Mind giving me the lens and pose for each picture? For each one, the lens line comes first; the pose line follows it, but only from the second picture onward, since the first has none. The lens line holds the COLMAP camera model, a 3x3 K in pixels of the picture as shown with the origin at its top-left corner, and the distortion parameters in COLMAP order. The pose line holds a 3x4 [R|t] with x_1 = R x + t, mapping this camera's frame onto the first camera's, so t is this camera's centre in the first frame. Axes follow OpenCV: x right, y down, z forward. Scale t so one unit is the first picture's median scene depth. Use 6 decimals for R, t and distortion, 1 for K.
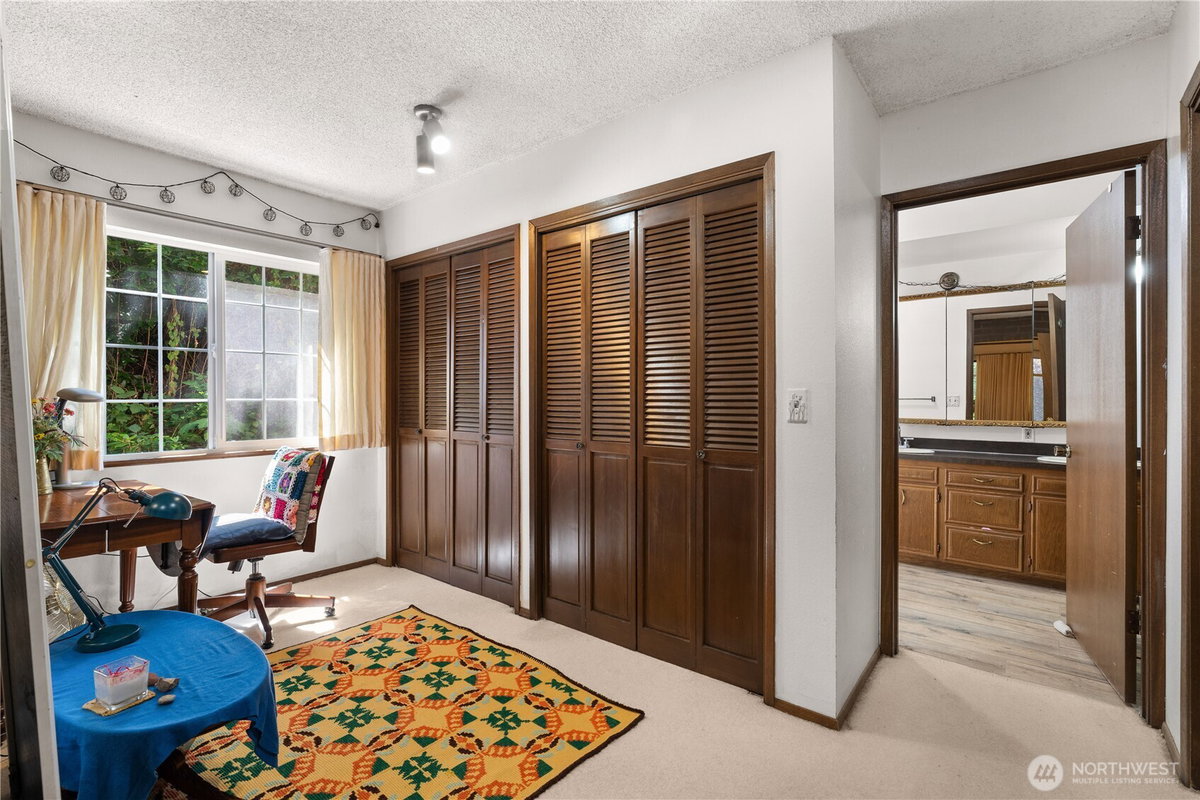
lens RADIAL K [[557.9, 0, 594.9], [0, 557.9, 396.6], [0, 0, 1]] dist [0.009170, 0.000723]
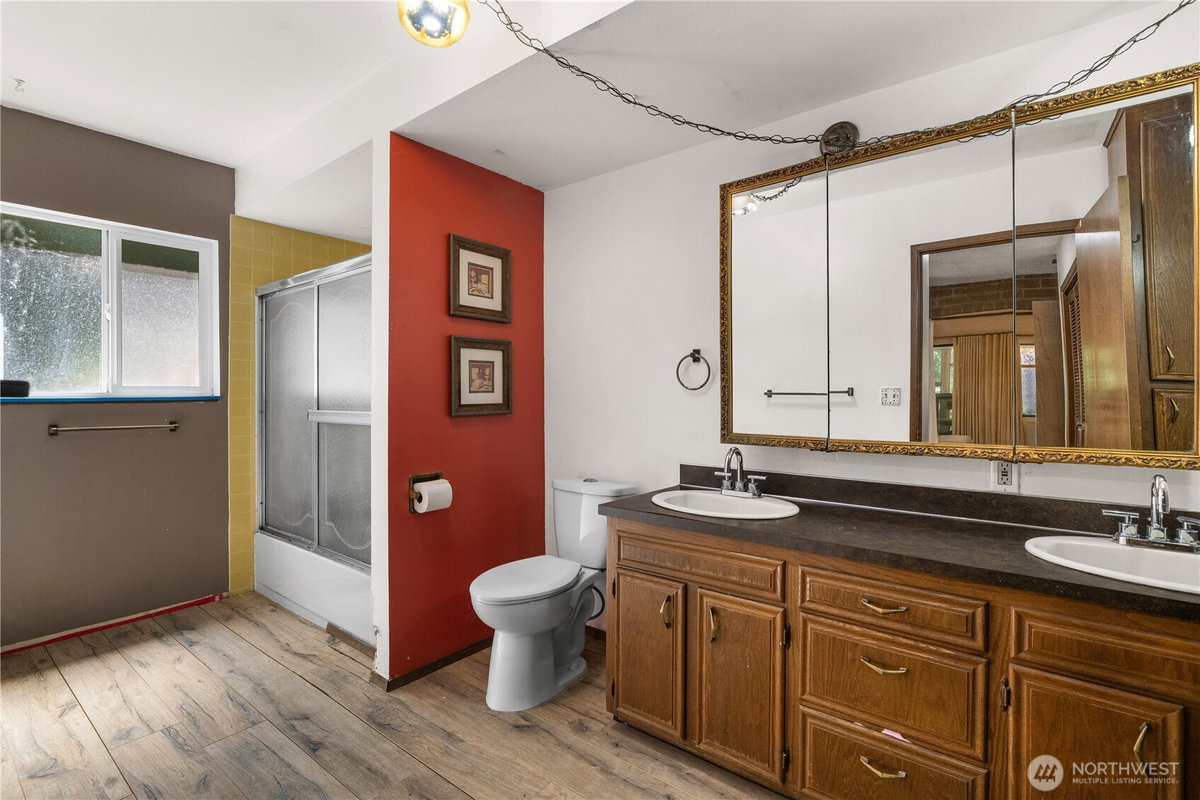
lens RADIAL K [[557.9, 0, 594.9], [0, 557.9, 396.6], [0, 0, 1]] dist [0.009170, 0.000723]
pose [[0.999935, -0.004177, 0.010633, 0.472705], [0.004090, 0.999958, 0.008142, 0.003126], [-0.010666, -0.008098, 0.999910, 0.598275]]
